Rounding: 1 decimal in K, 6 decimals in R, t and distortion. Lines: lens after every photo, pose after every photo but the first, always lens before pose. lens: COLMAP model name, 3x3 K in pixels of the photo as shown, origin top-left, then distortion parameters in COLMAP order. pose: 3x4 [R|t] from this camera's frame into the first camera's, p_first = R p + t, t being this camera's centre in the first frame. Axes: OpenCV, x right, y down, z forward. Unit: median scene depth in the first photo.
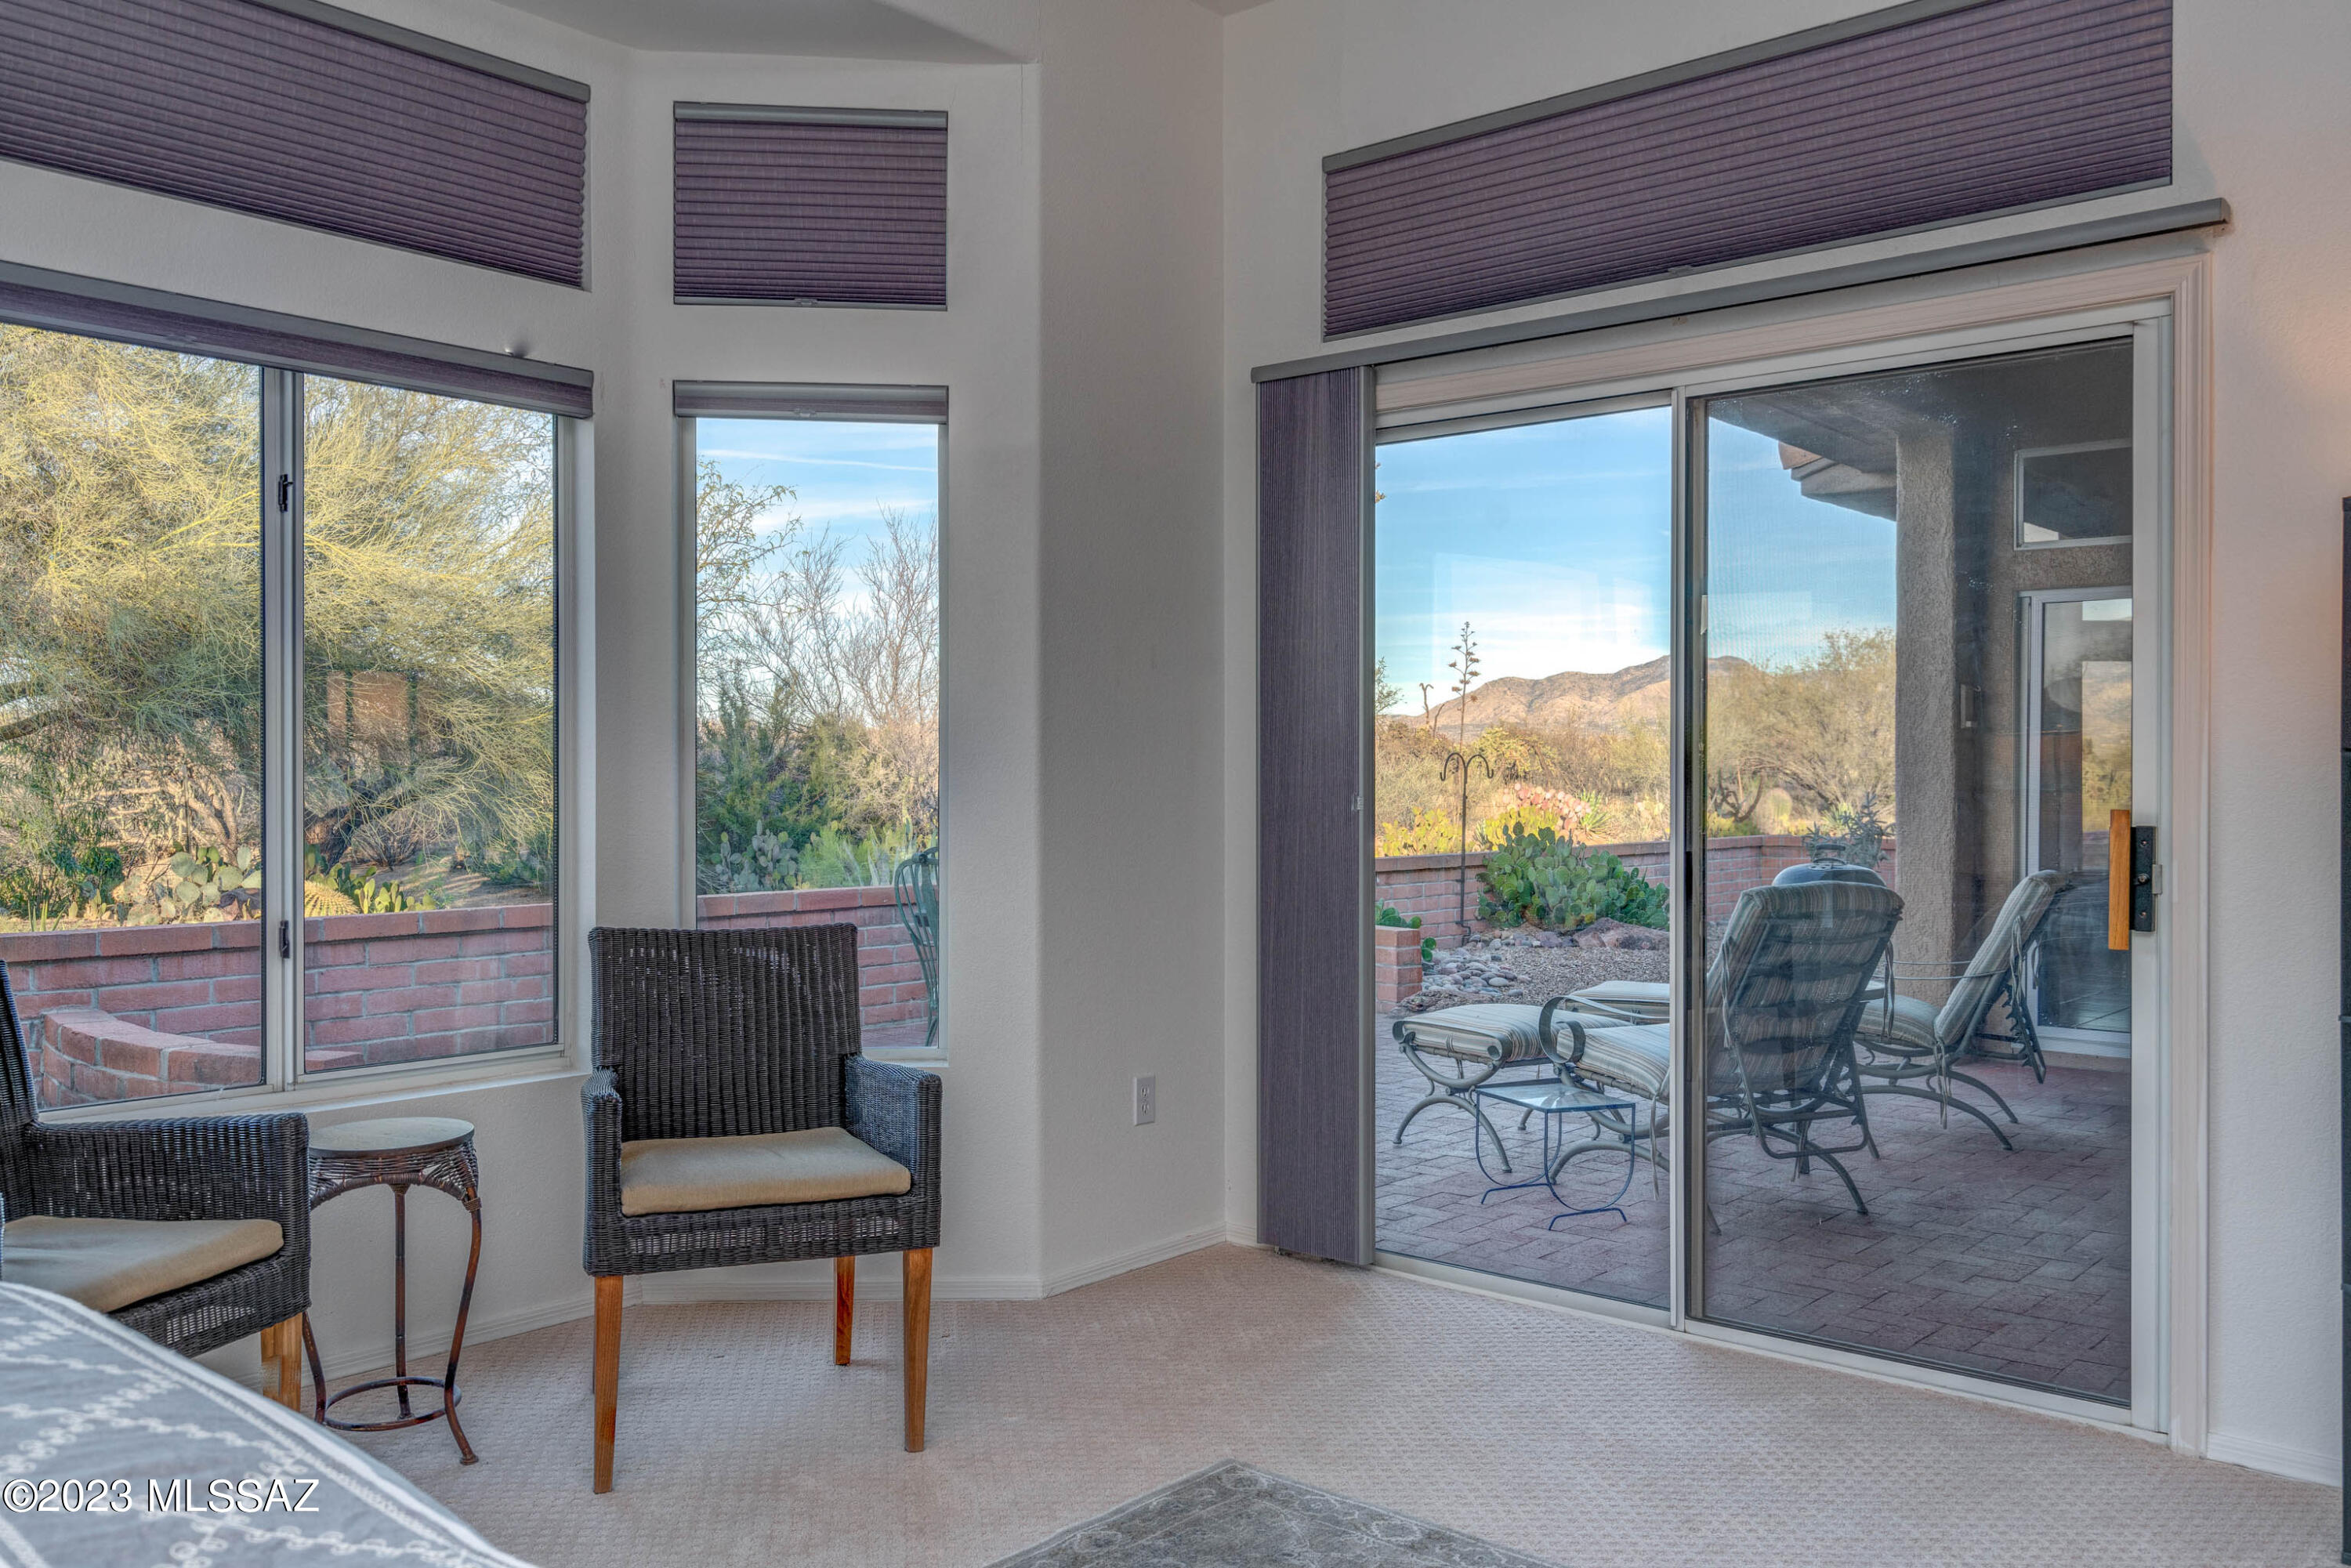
lens RADIAL K [[1866.4, 0, 1238.8], [0, 1866.4, 775.2], [0, 0, 1]] dist [0.004468, 0.000794]
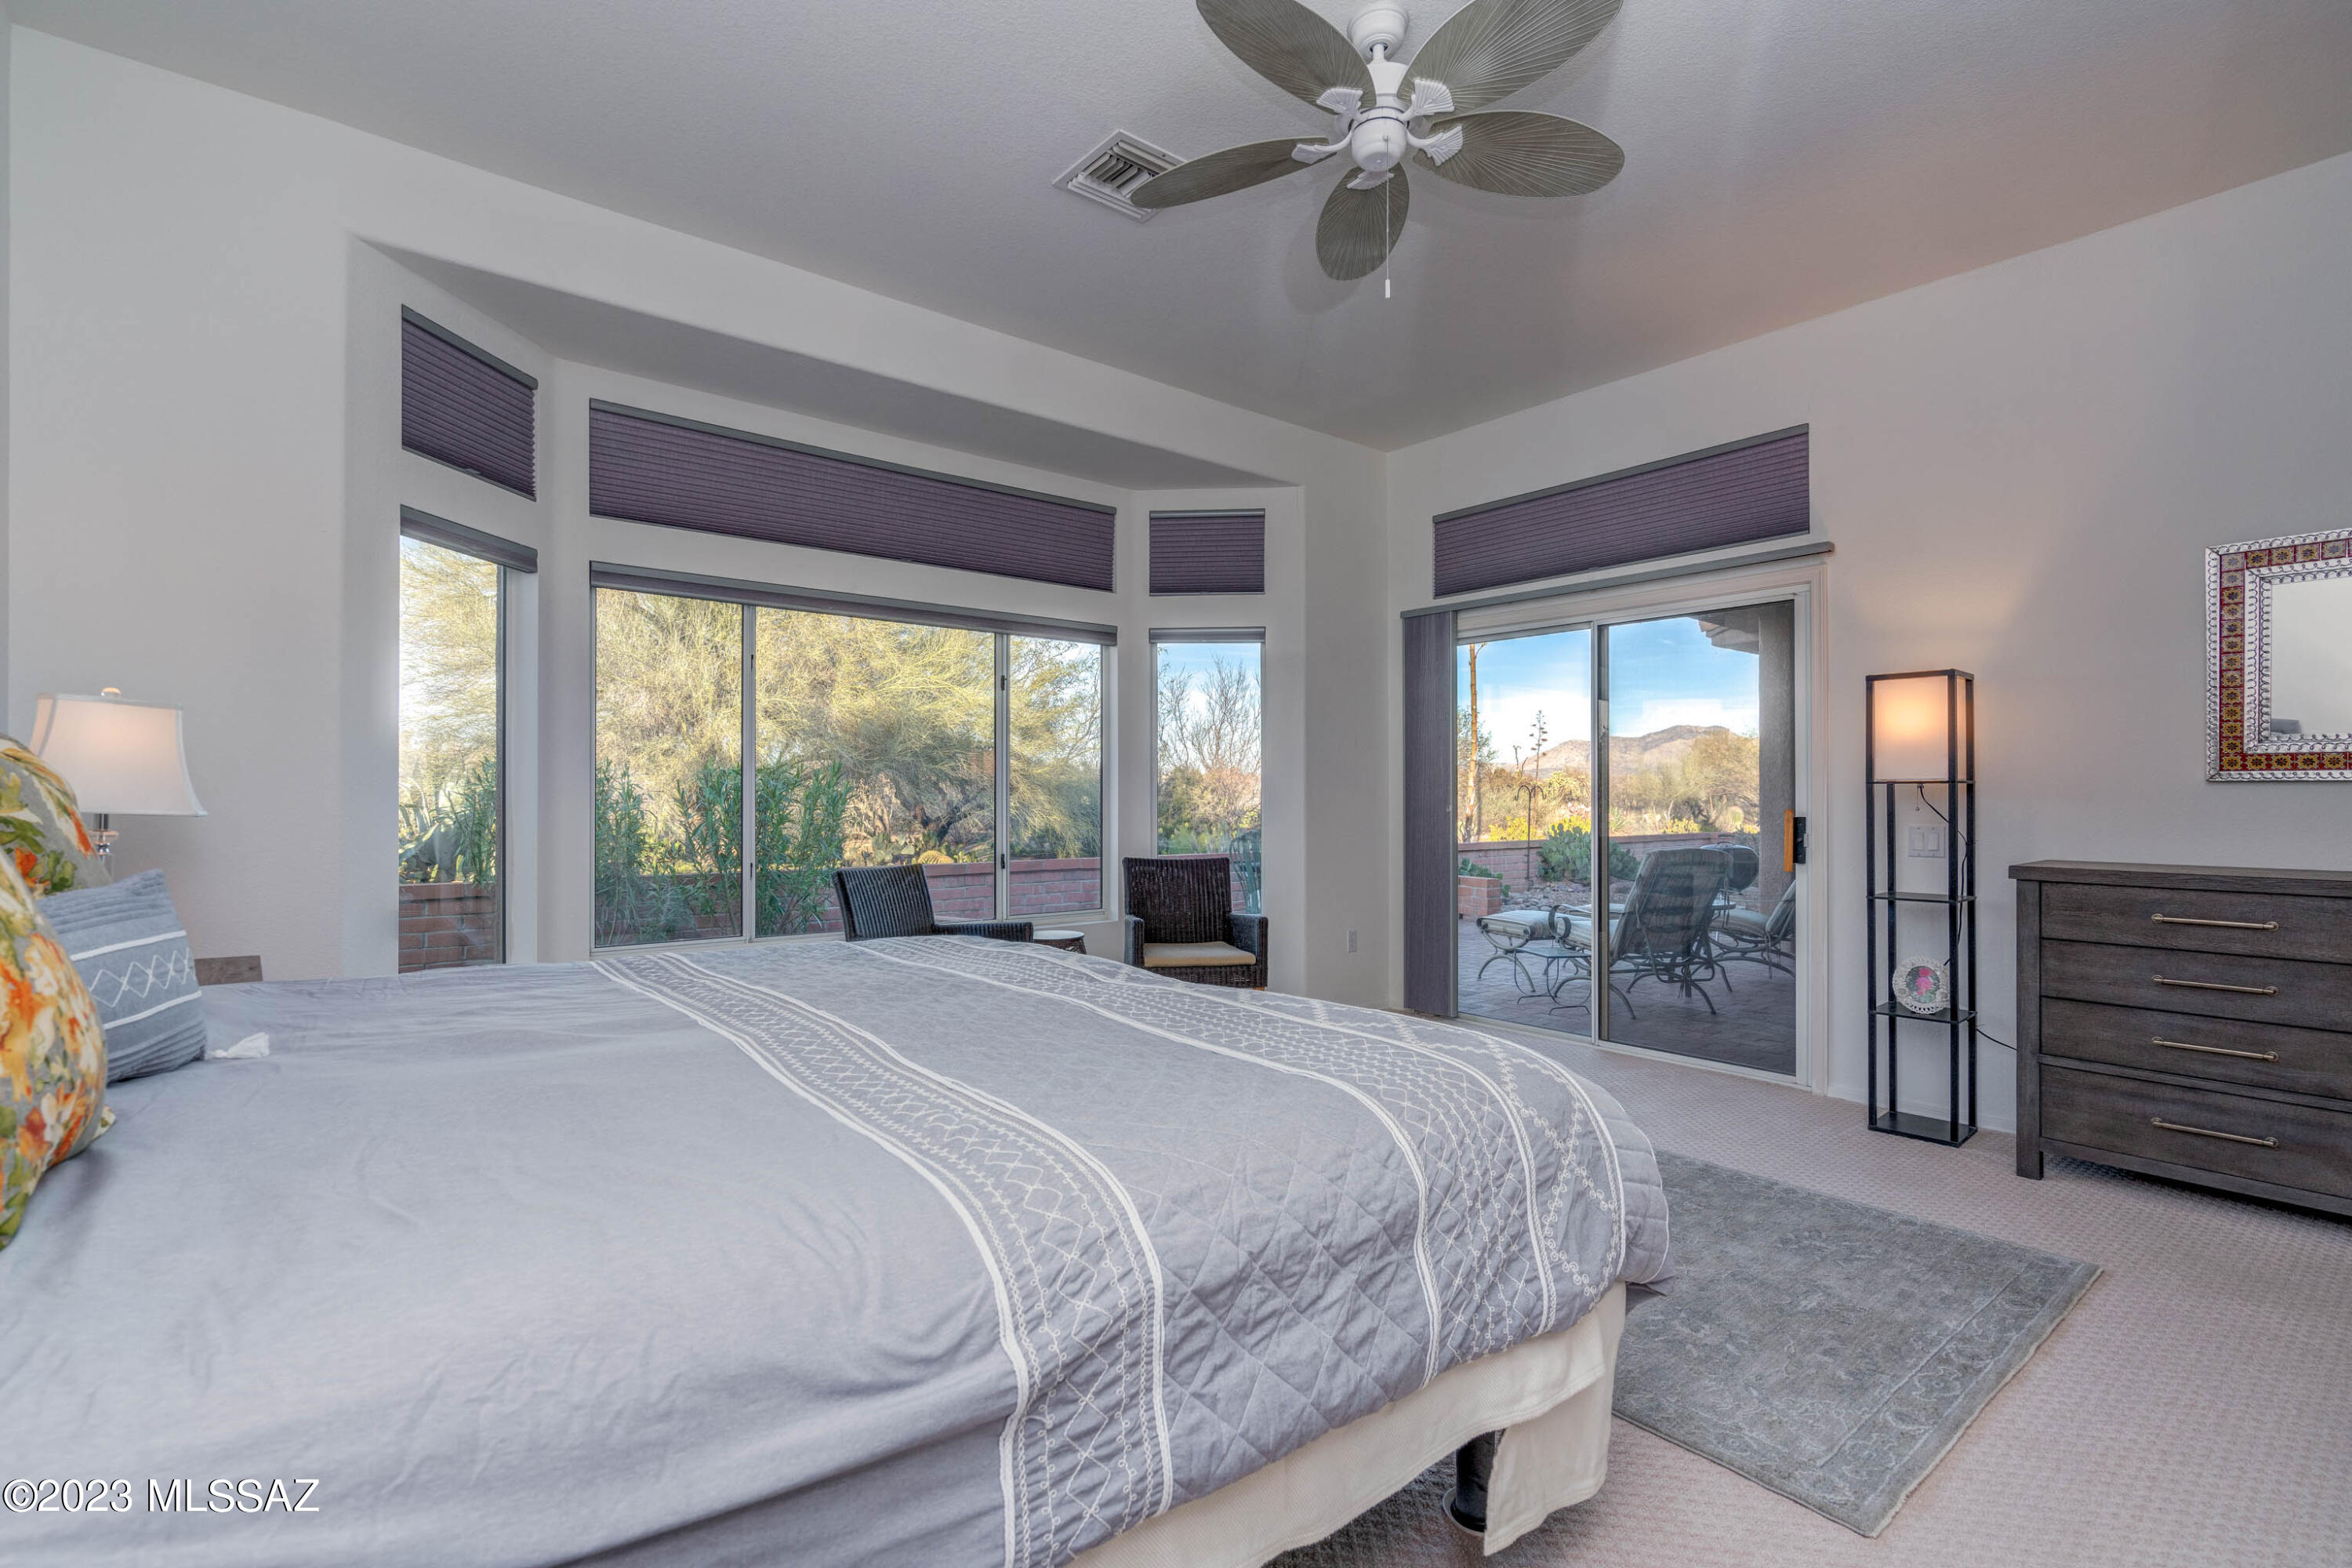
lens RADIAL K [[1057.8, 0, 1176.1], [0, 1057.8, 789.0], [0, 0, 1]] dist [-0.002616, -0.000006]
pose [[0.976647, -0.001987, -0.214840, 0.015843], [-0.000073, 0.999954, -0.009582, 0.004063], [0.214849, 0.009374, 0.976602, -0.275119]]
